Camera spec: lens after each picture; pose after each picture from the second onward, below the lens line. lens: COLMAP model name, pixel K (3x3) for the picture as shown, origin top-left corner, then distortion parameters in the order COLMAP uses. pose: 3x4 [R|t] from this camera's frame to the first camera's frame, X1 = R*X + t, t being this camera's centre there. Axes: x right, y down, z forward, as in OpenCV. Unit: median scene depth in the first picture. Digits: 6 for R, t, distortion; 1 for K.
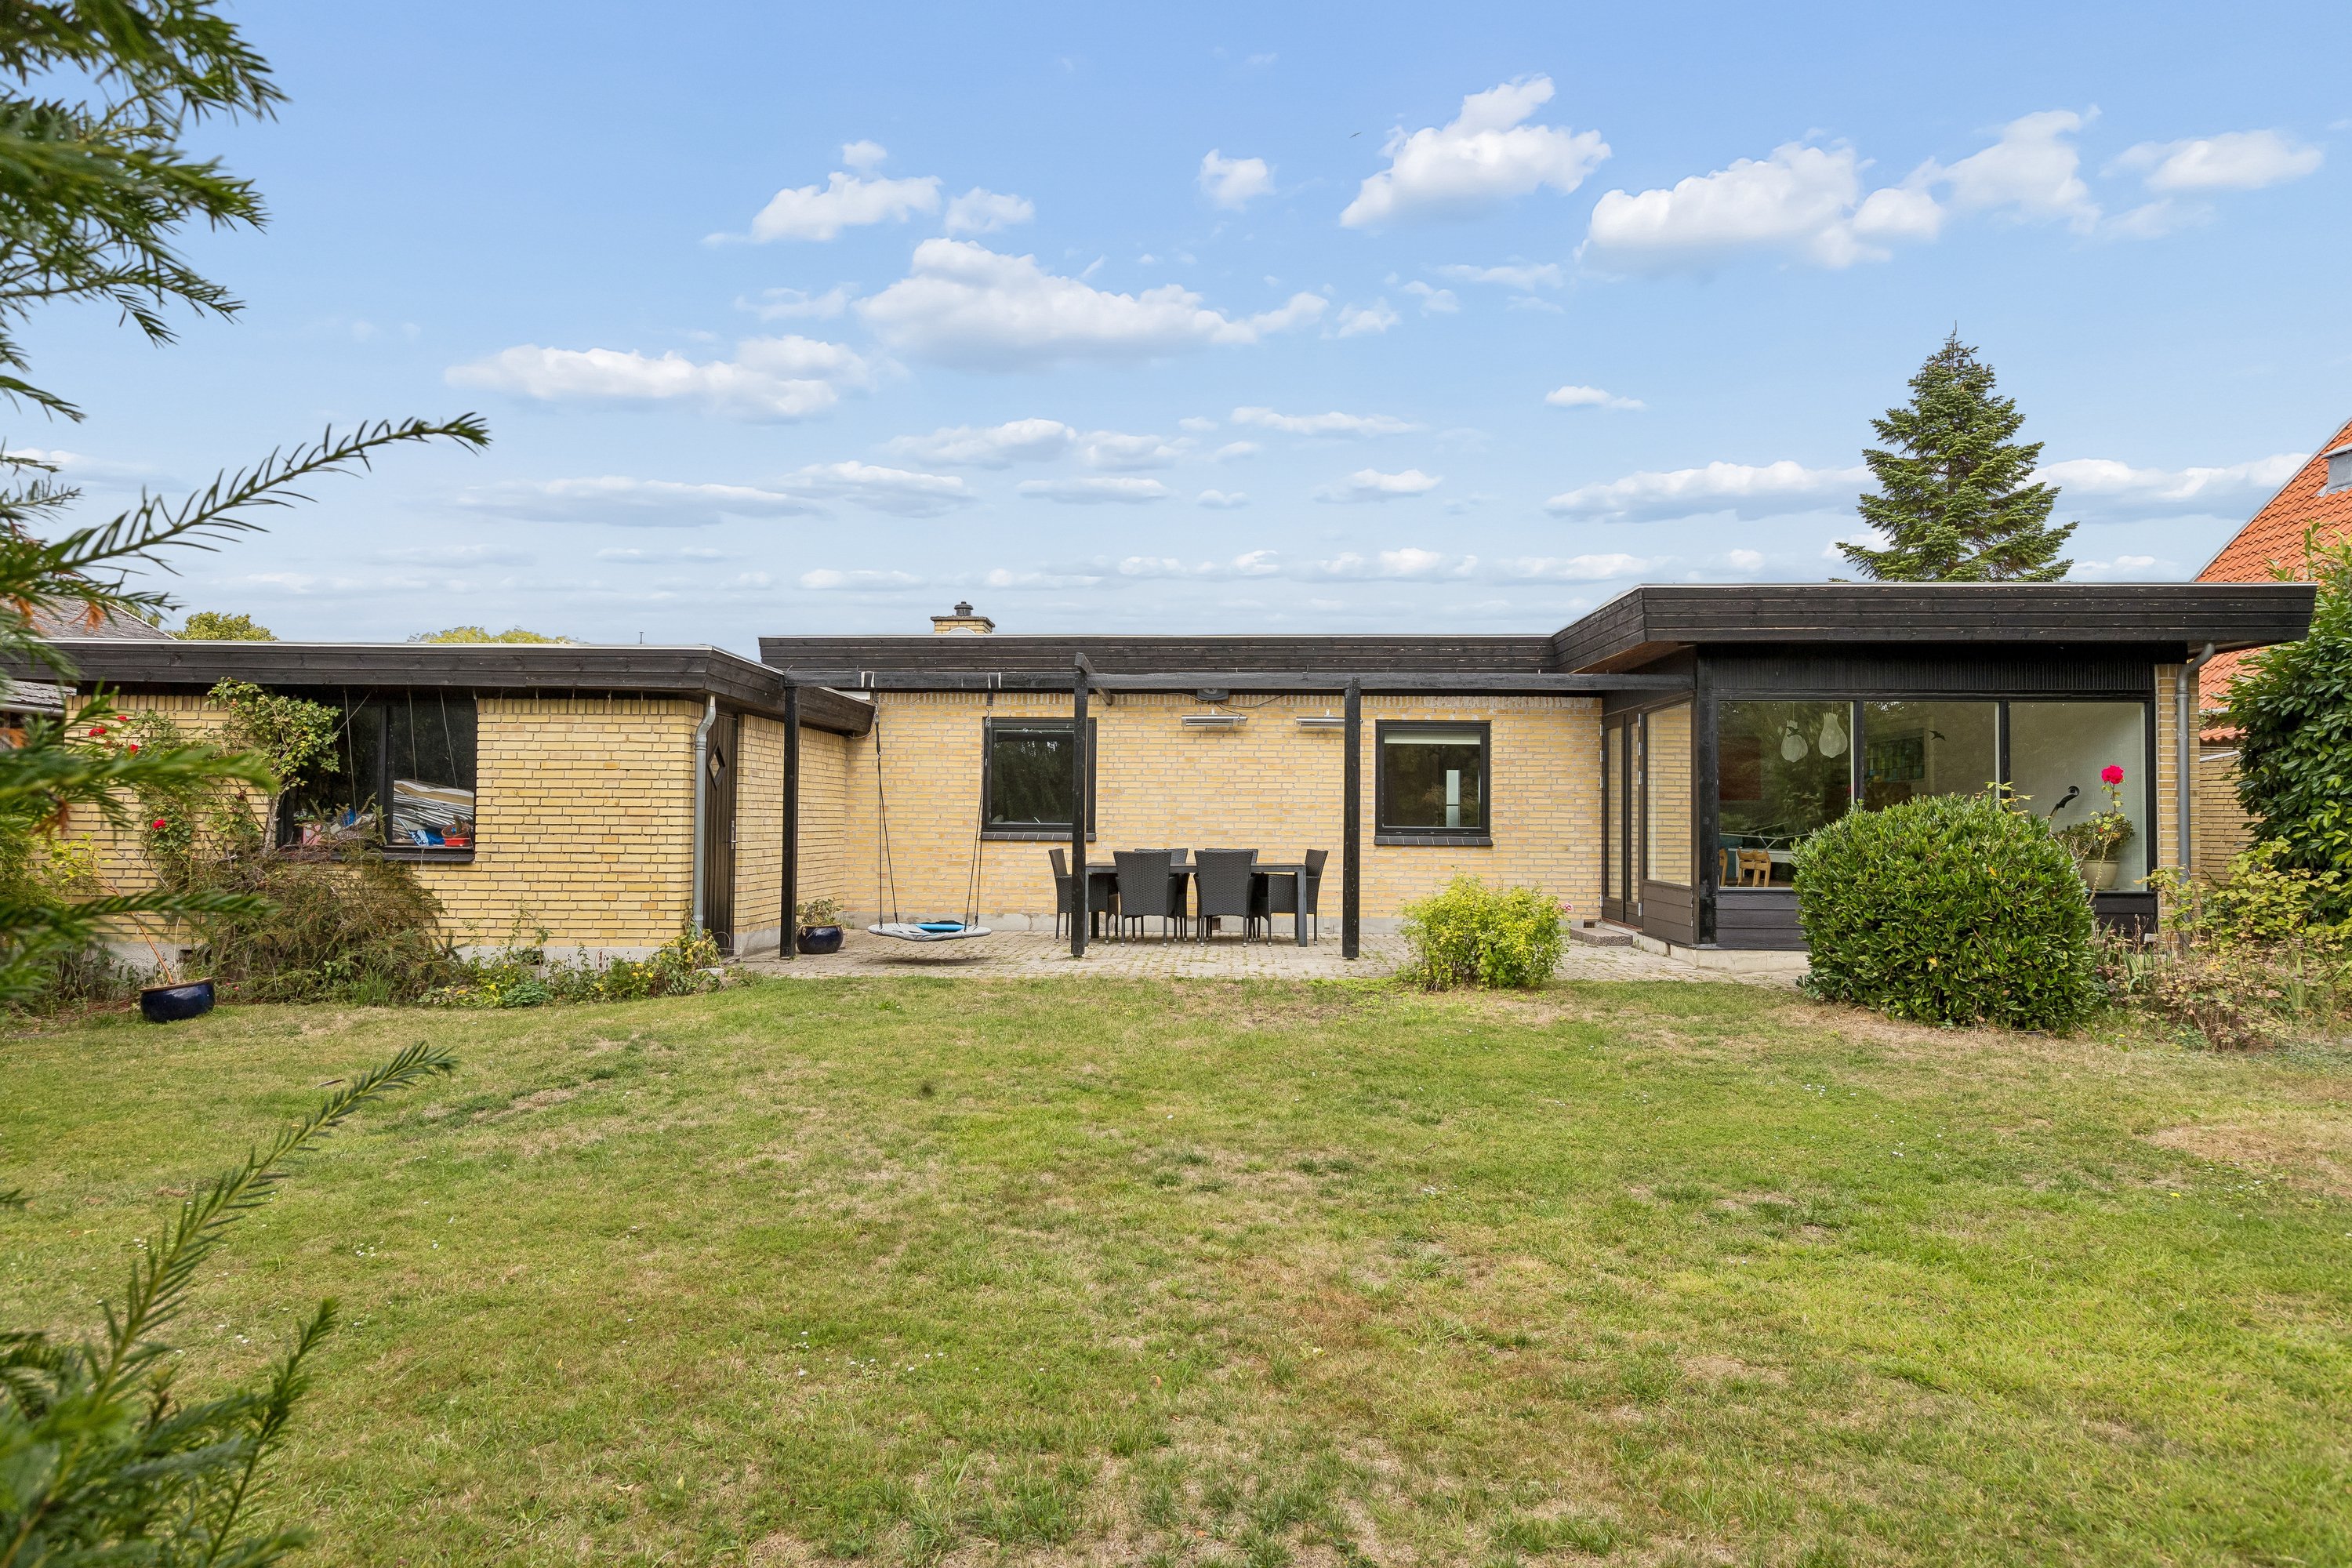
lens RADIAL K [[1368.9, 0, 1176.0], [0, 1368.9, 784.0], [0, 0, 1]] dist [-0.000567, -0.000192]
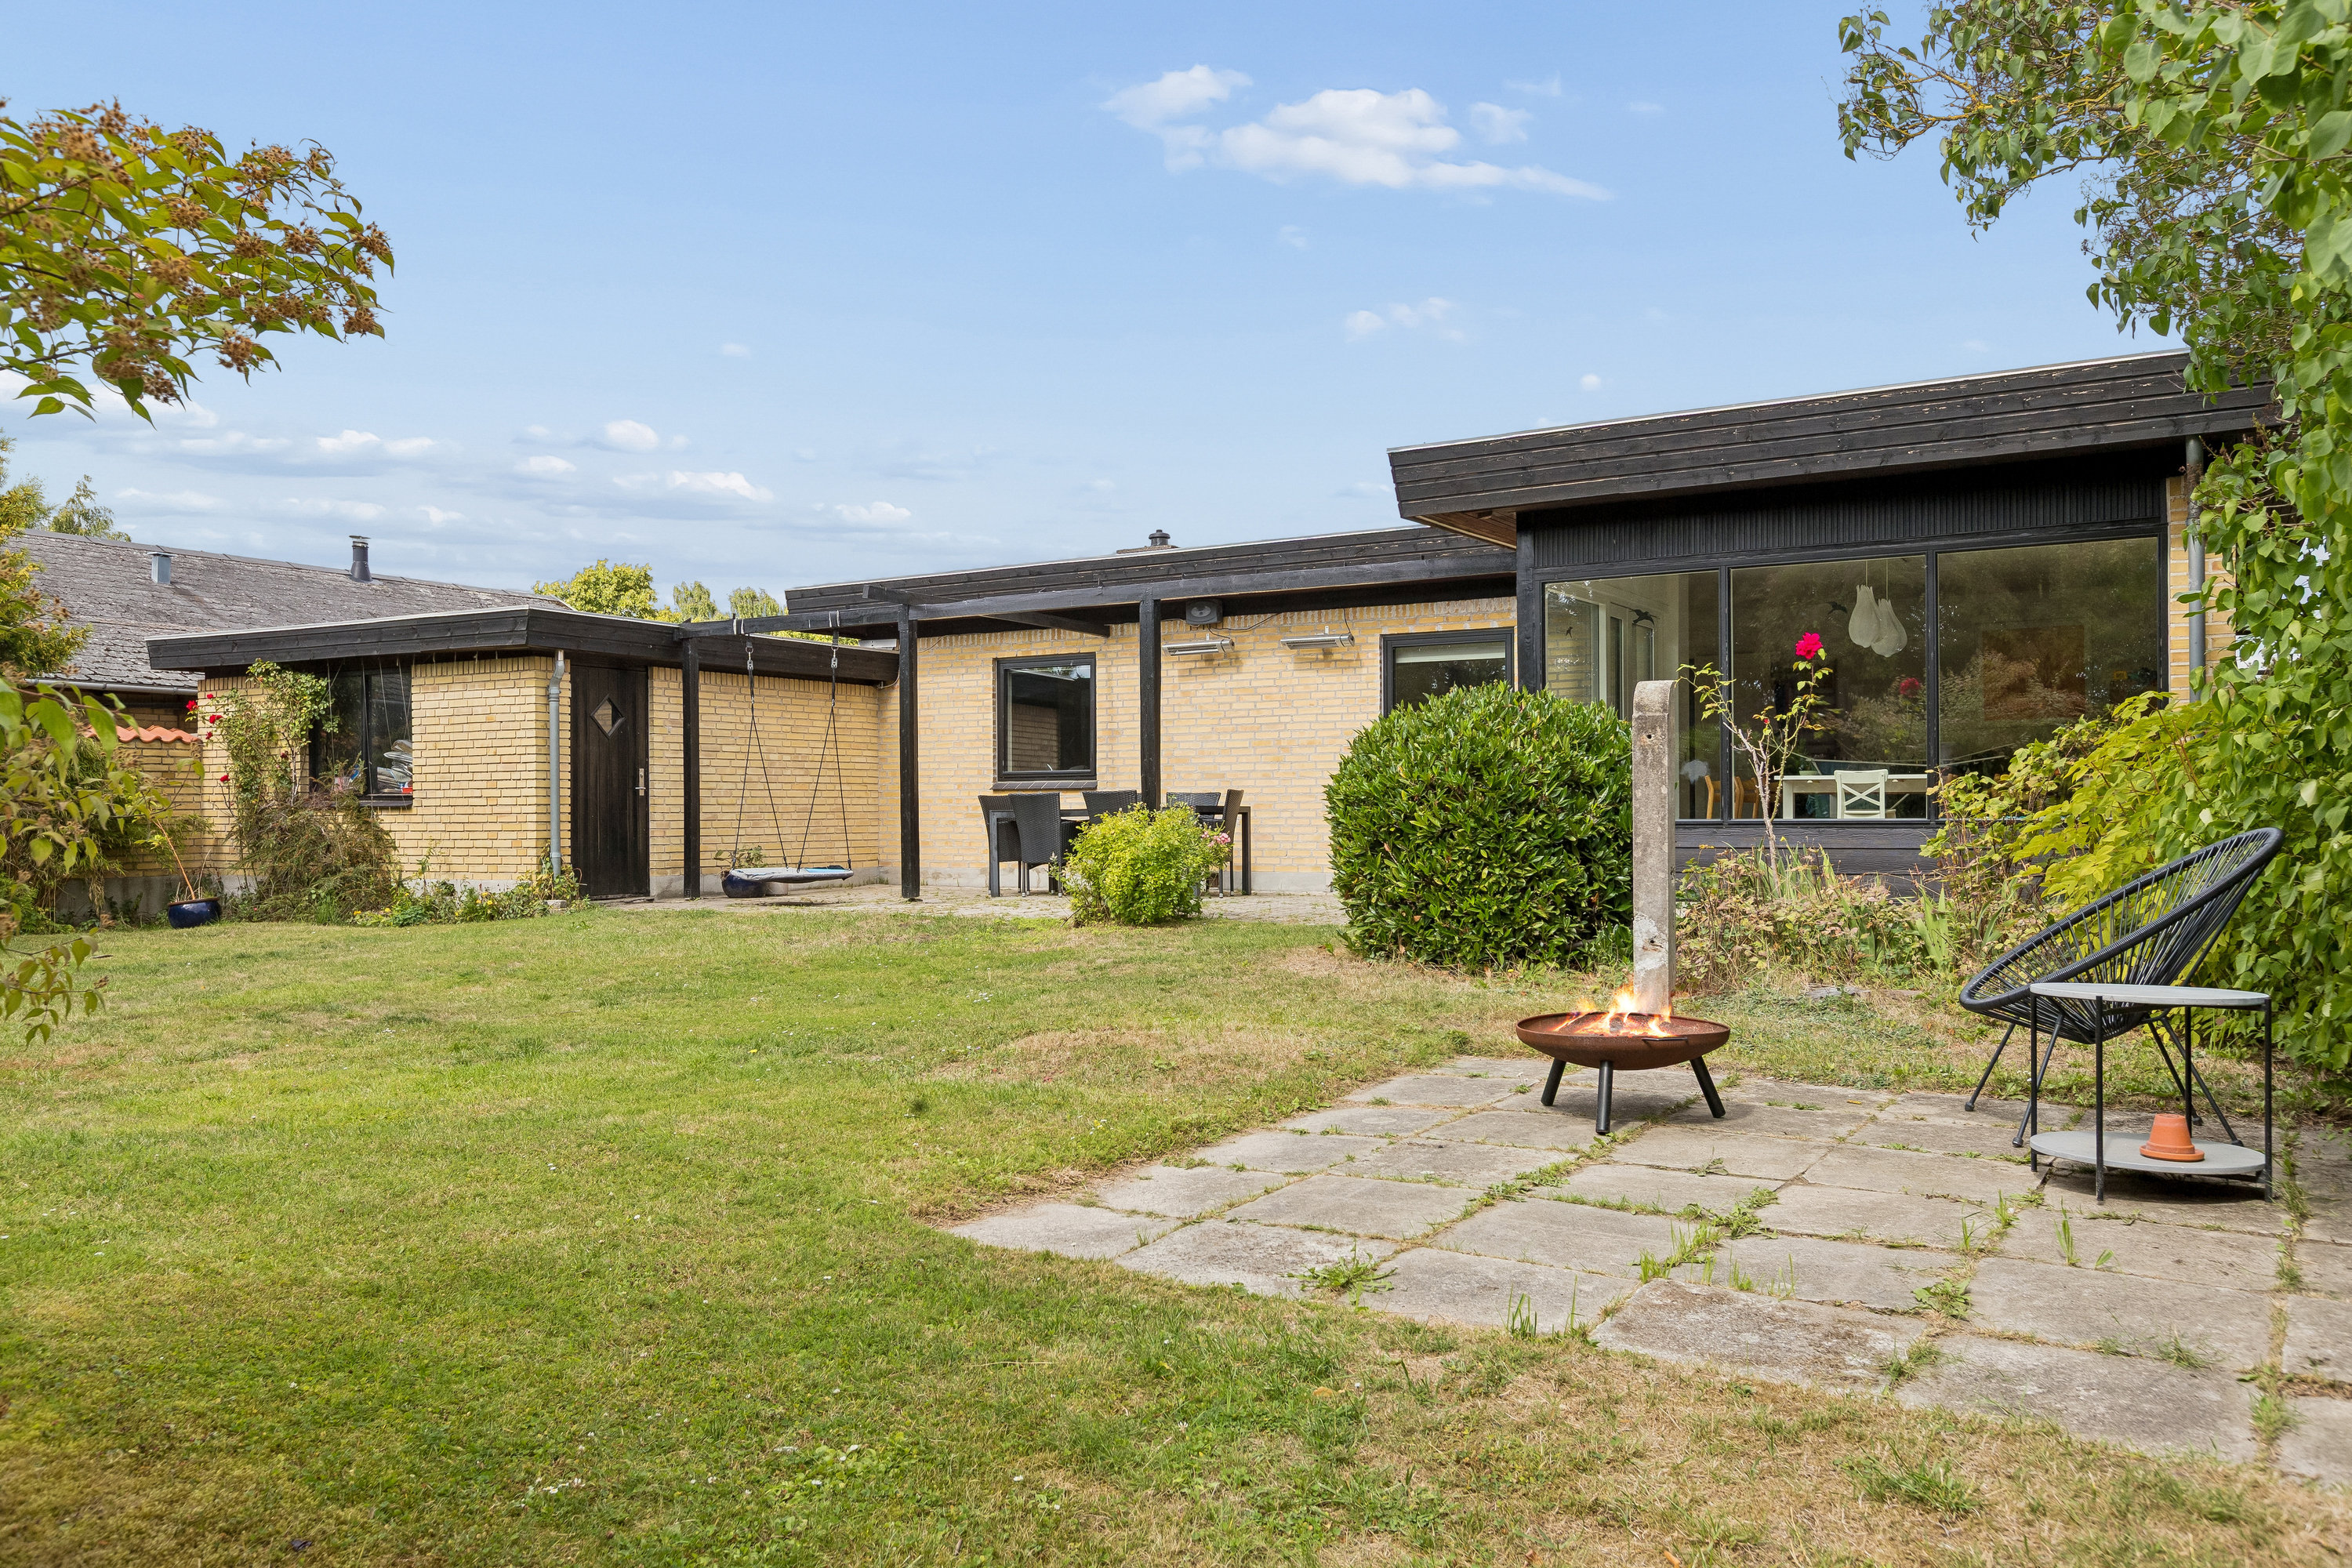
lens RADIAL K [[1811.8, 0, 1176.0], [0, 1811.8, 784.0], [0, 0, 1]] dist [0.009264, -0.008721]
pose [[0.866896, -0.021222, -0.498037, 0.808736], [0.026388, 0.999646, 0.003334, 0.049787], [0.497790, -0.016032, 0.867149, -0.006991]]
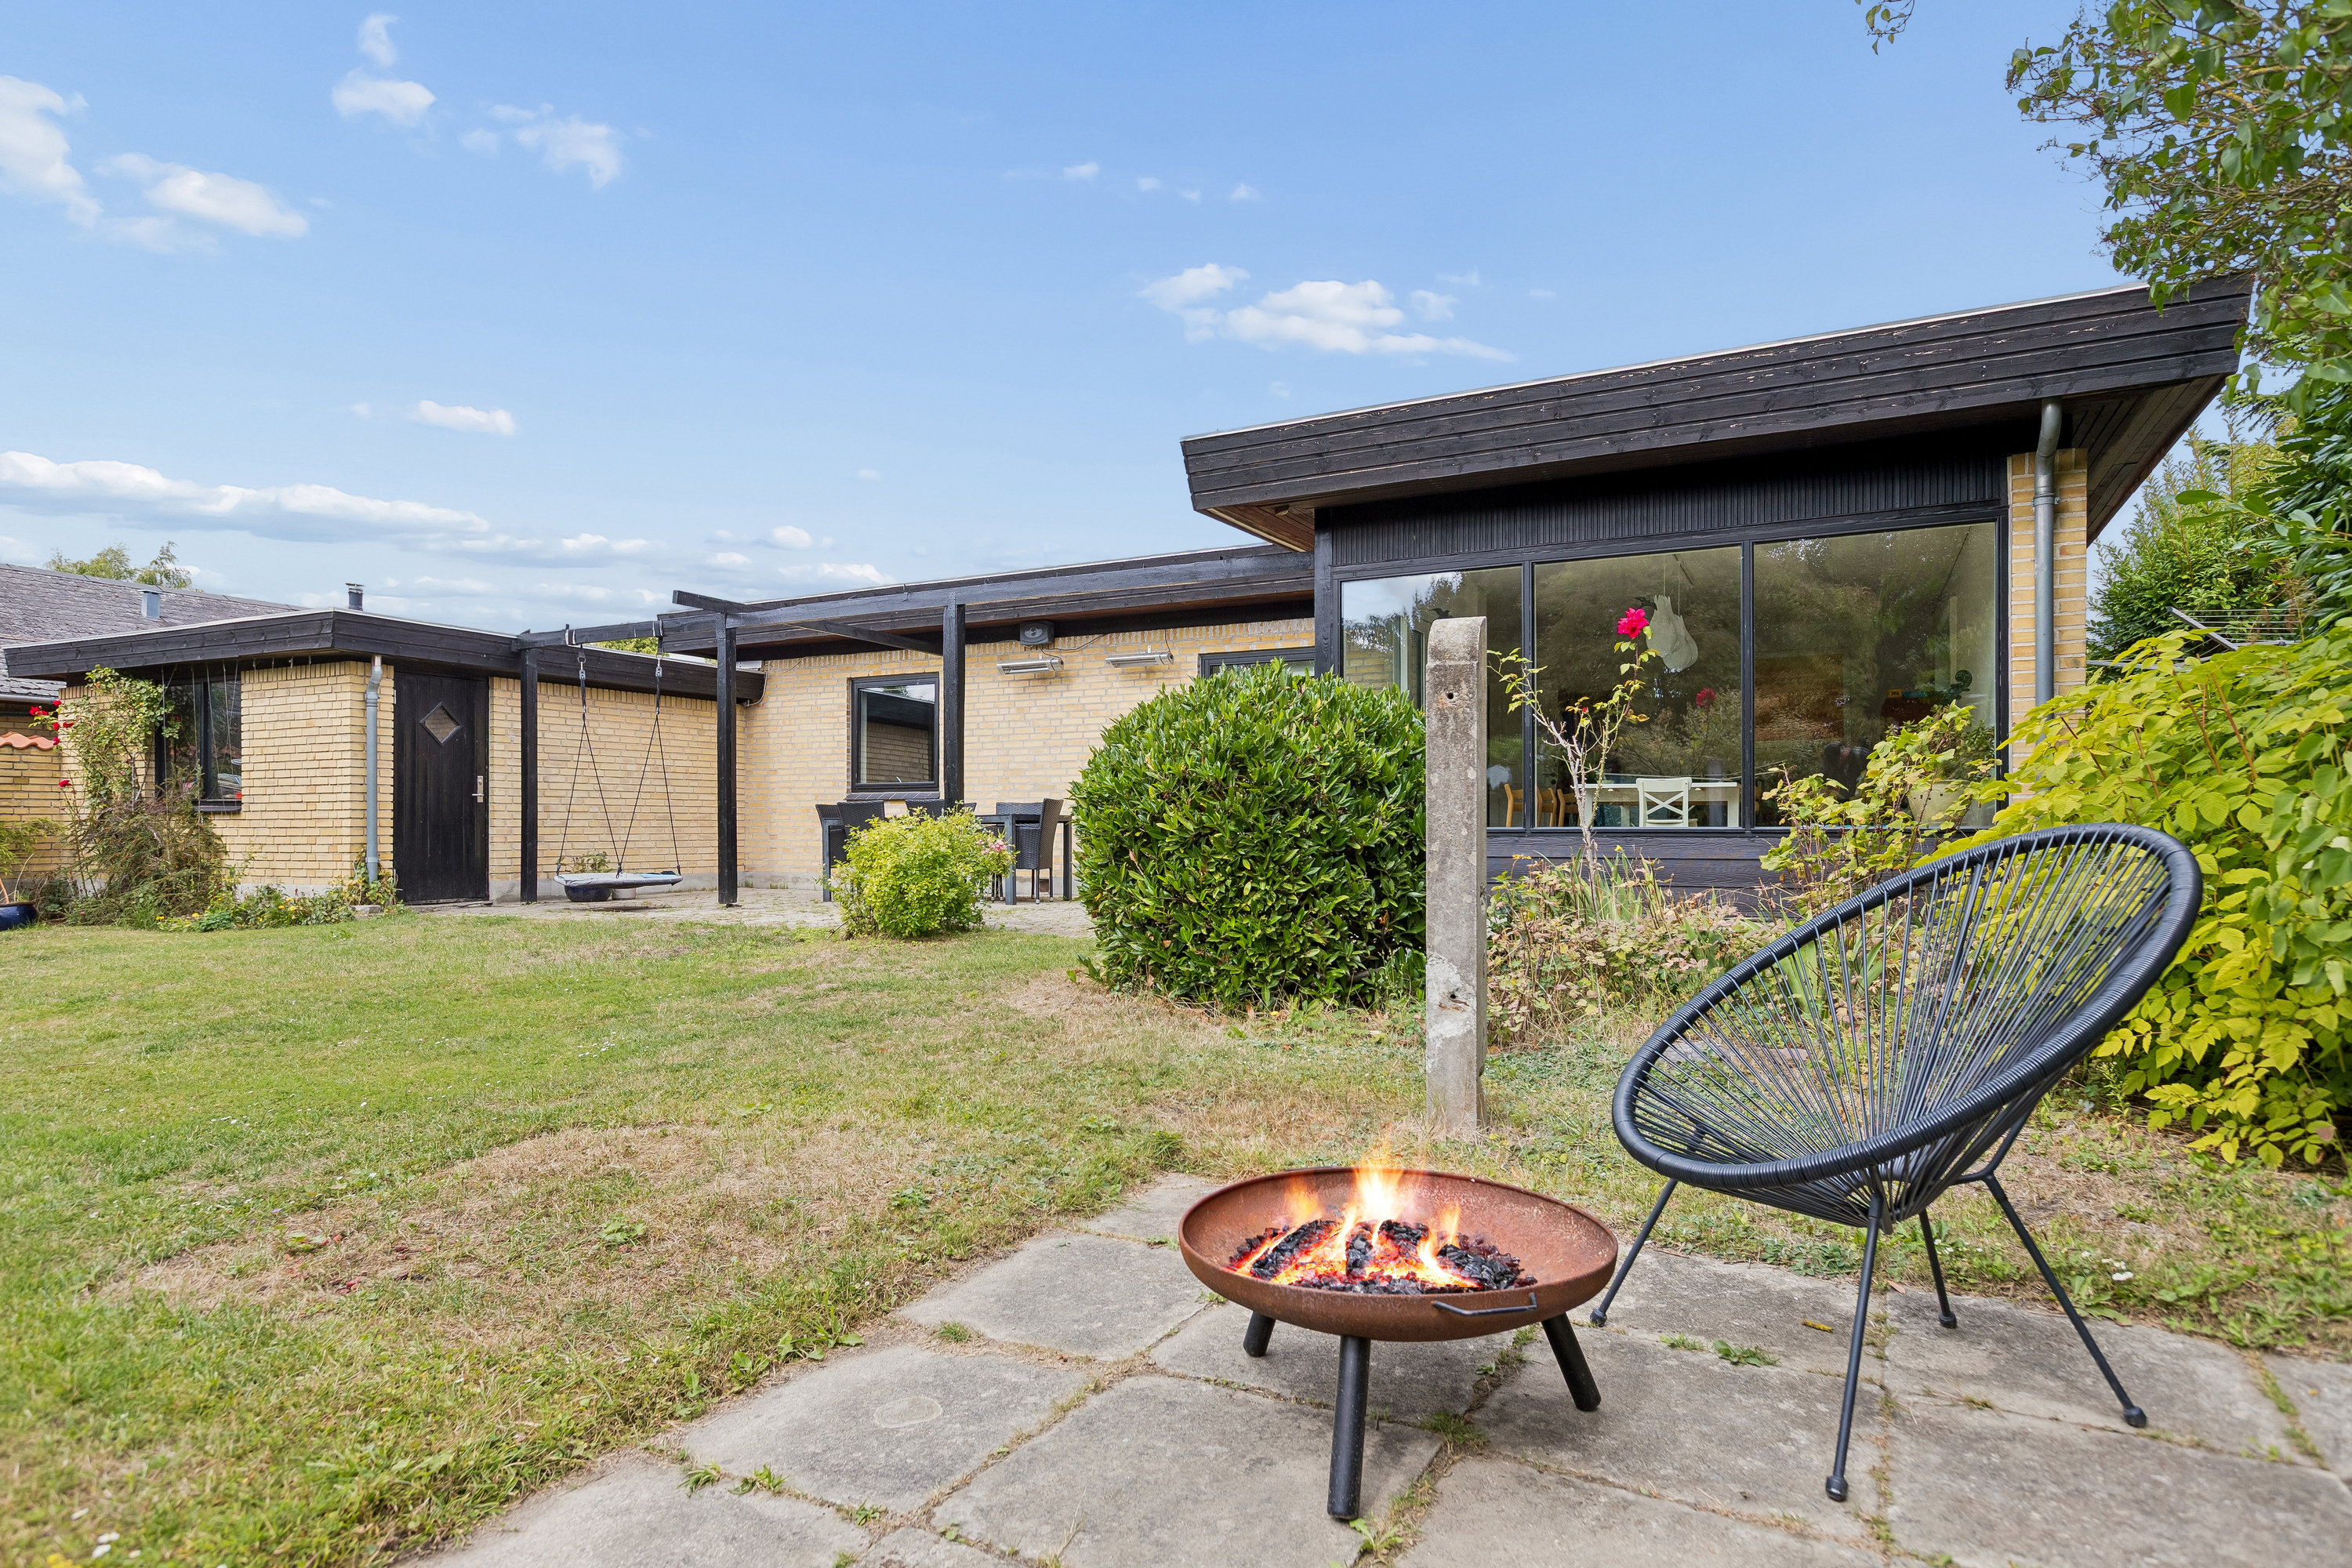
lens RADIAL K [[1332.8, 0, 1184.5], [0, 1332.8, 801.9], [0, 0, 1]] dist [0.011519, 0.000365]
pose [[0.895288, -0.018010, -0.445124, 0.714938], [0.020291, 0.999794, 0.000359, 0.064611], [0.445026, -0.009353, 0.895469, 0.334890]]
